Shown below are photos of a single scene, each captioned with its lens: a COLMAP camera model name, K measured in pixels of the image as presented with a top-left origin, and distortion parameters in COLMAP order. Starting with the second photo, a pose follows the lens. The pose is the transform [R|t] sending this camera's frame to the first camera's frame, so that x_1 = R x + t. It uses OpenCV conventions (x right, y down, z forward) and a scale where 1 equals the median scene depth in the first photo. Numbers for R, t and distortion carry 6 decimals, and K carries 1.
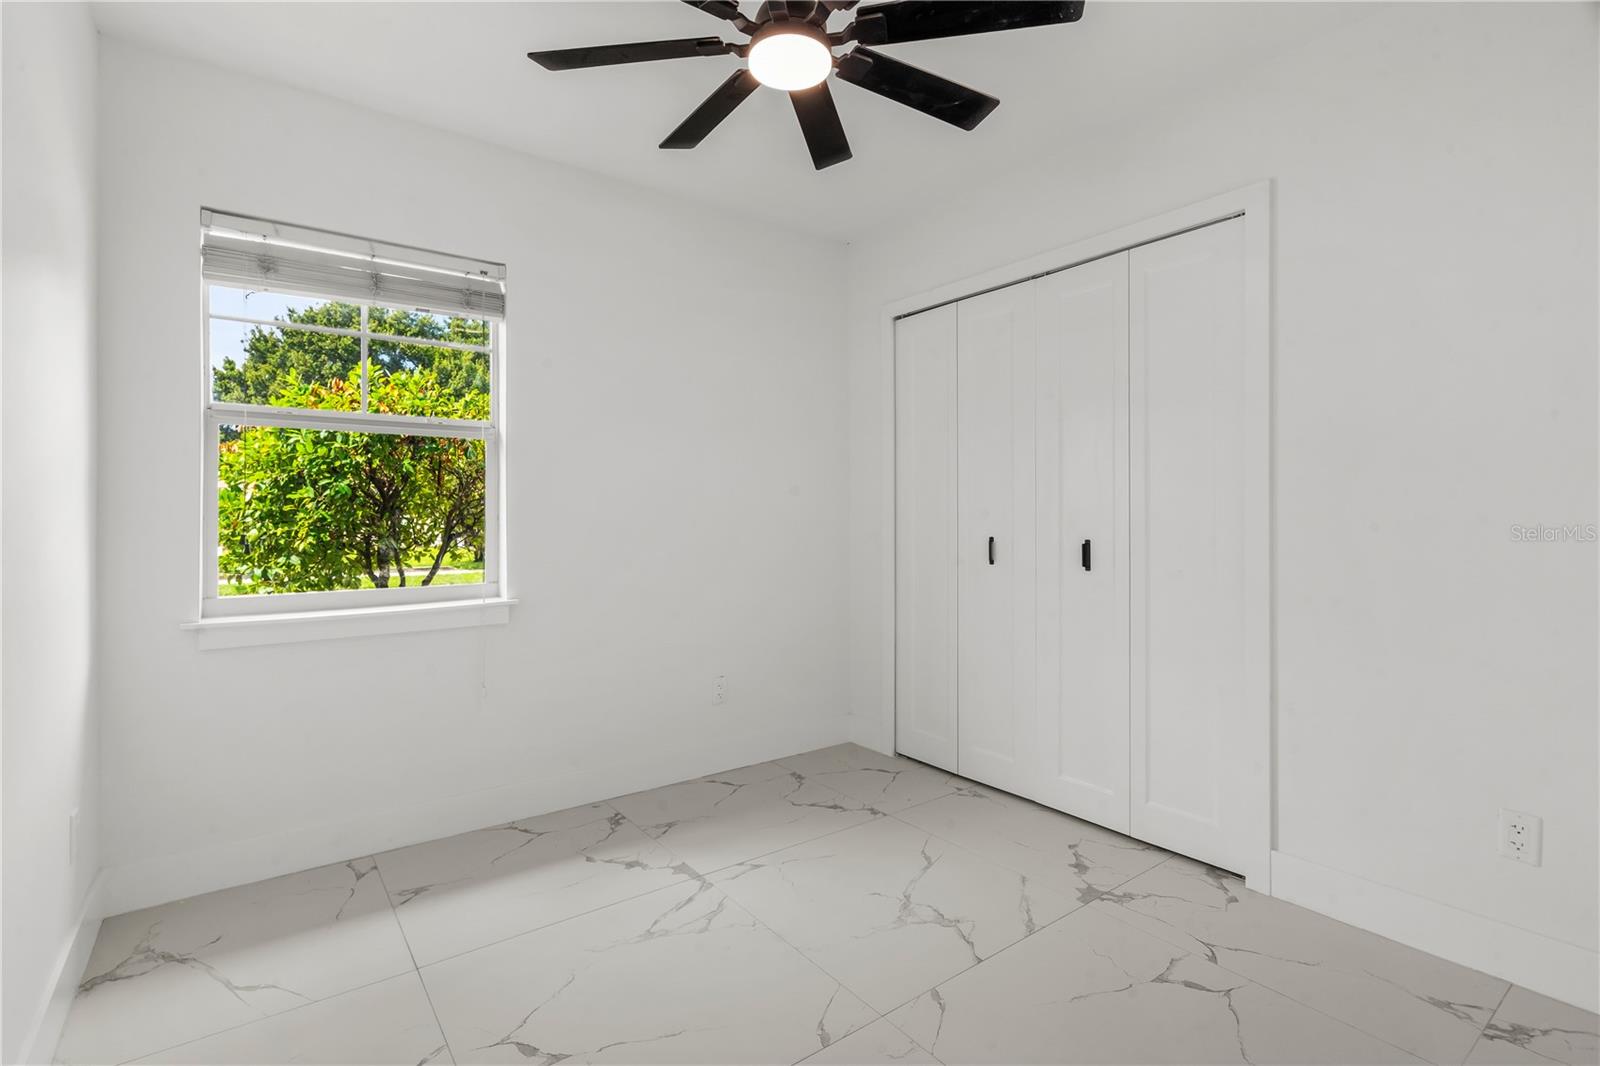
lens RADIAL K [[731.1, 0, 791.3], [0, 731.1, 535.1], [0, 0, 1]] dist [-0.000372, 0.000200]
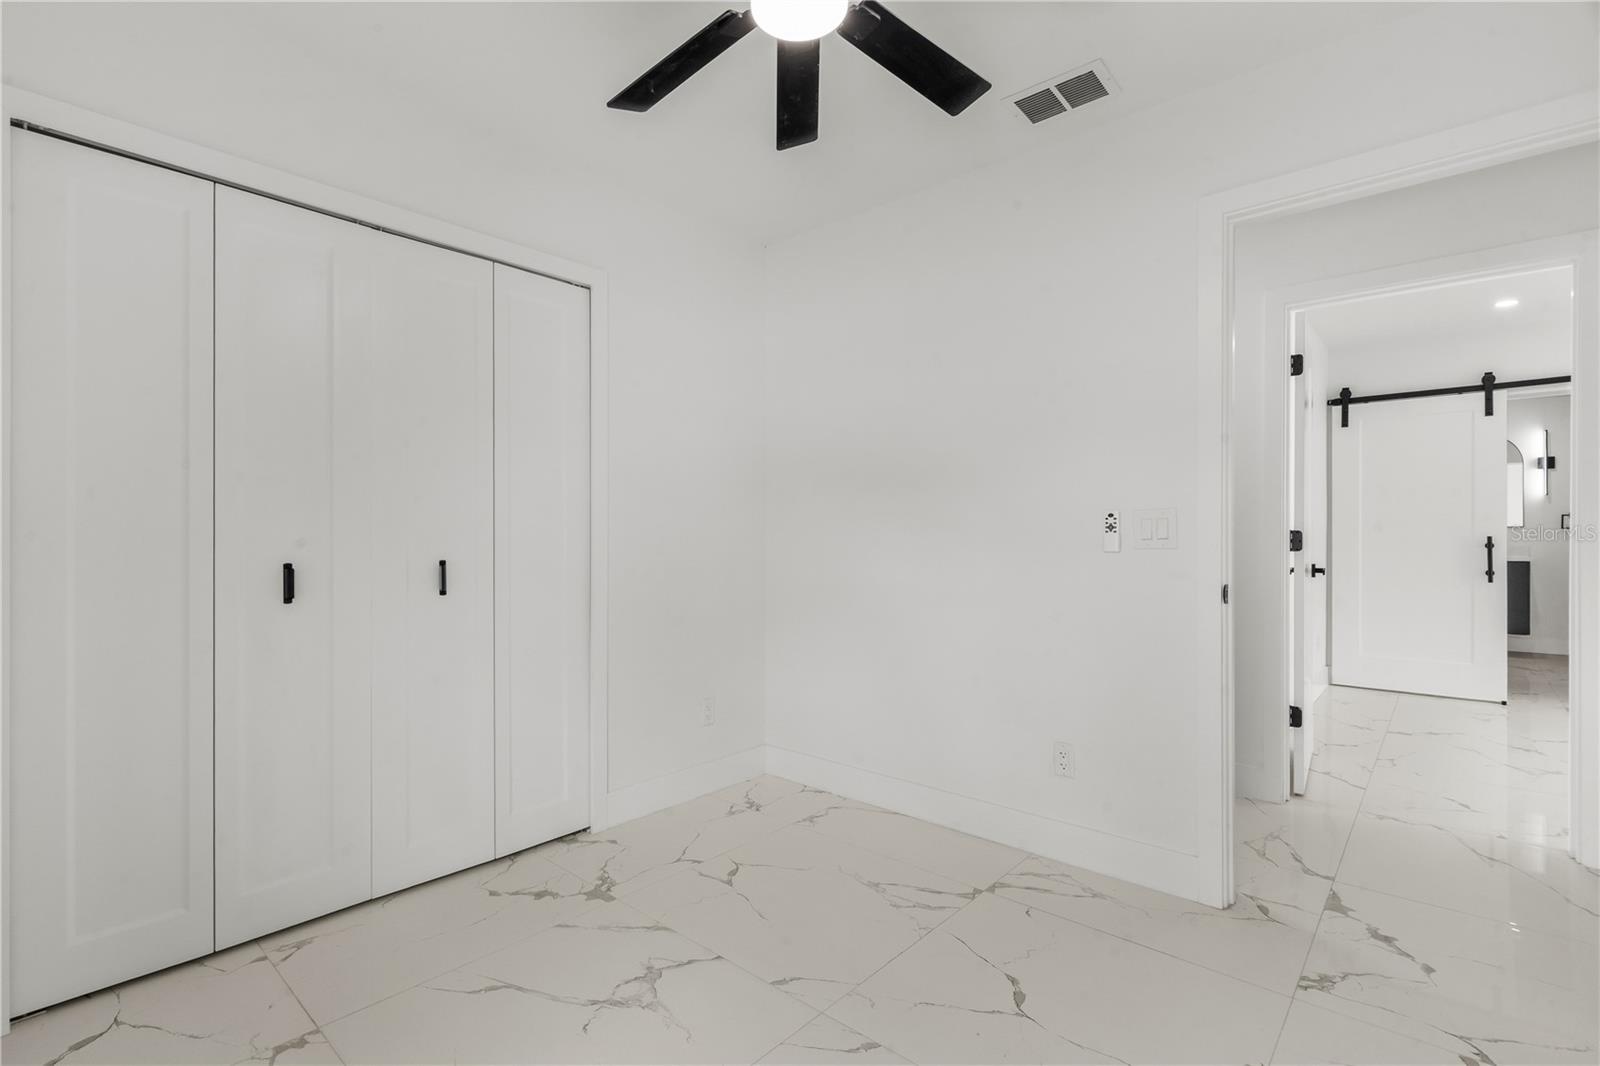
lens RADIAL K [[731.1, 0, 791.3], [0, 731.1, 535.1], [0, 0, 1]] dist [-0.000372, 0.000200]
pose [[-0.177423, -0.004019, 0.984126, -0.617739], [0.021069, 0.999747, 0.007881, -0.023281], [-0.983909, 0.022133, -0.177294, 0.837831]]
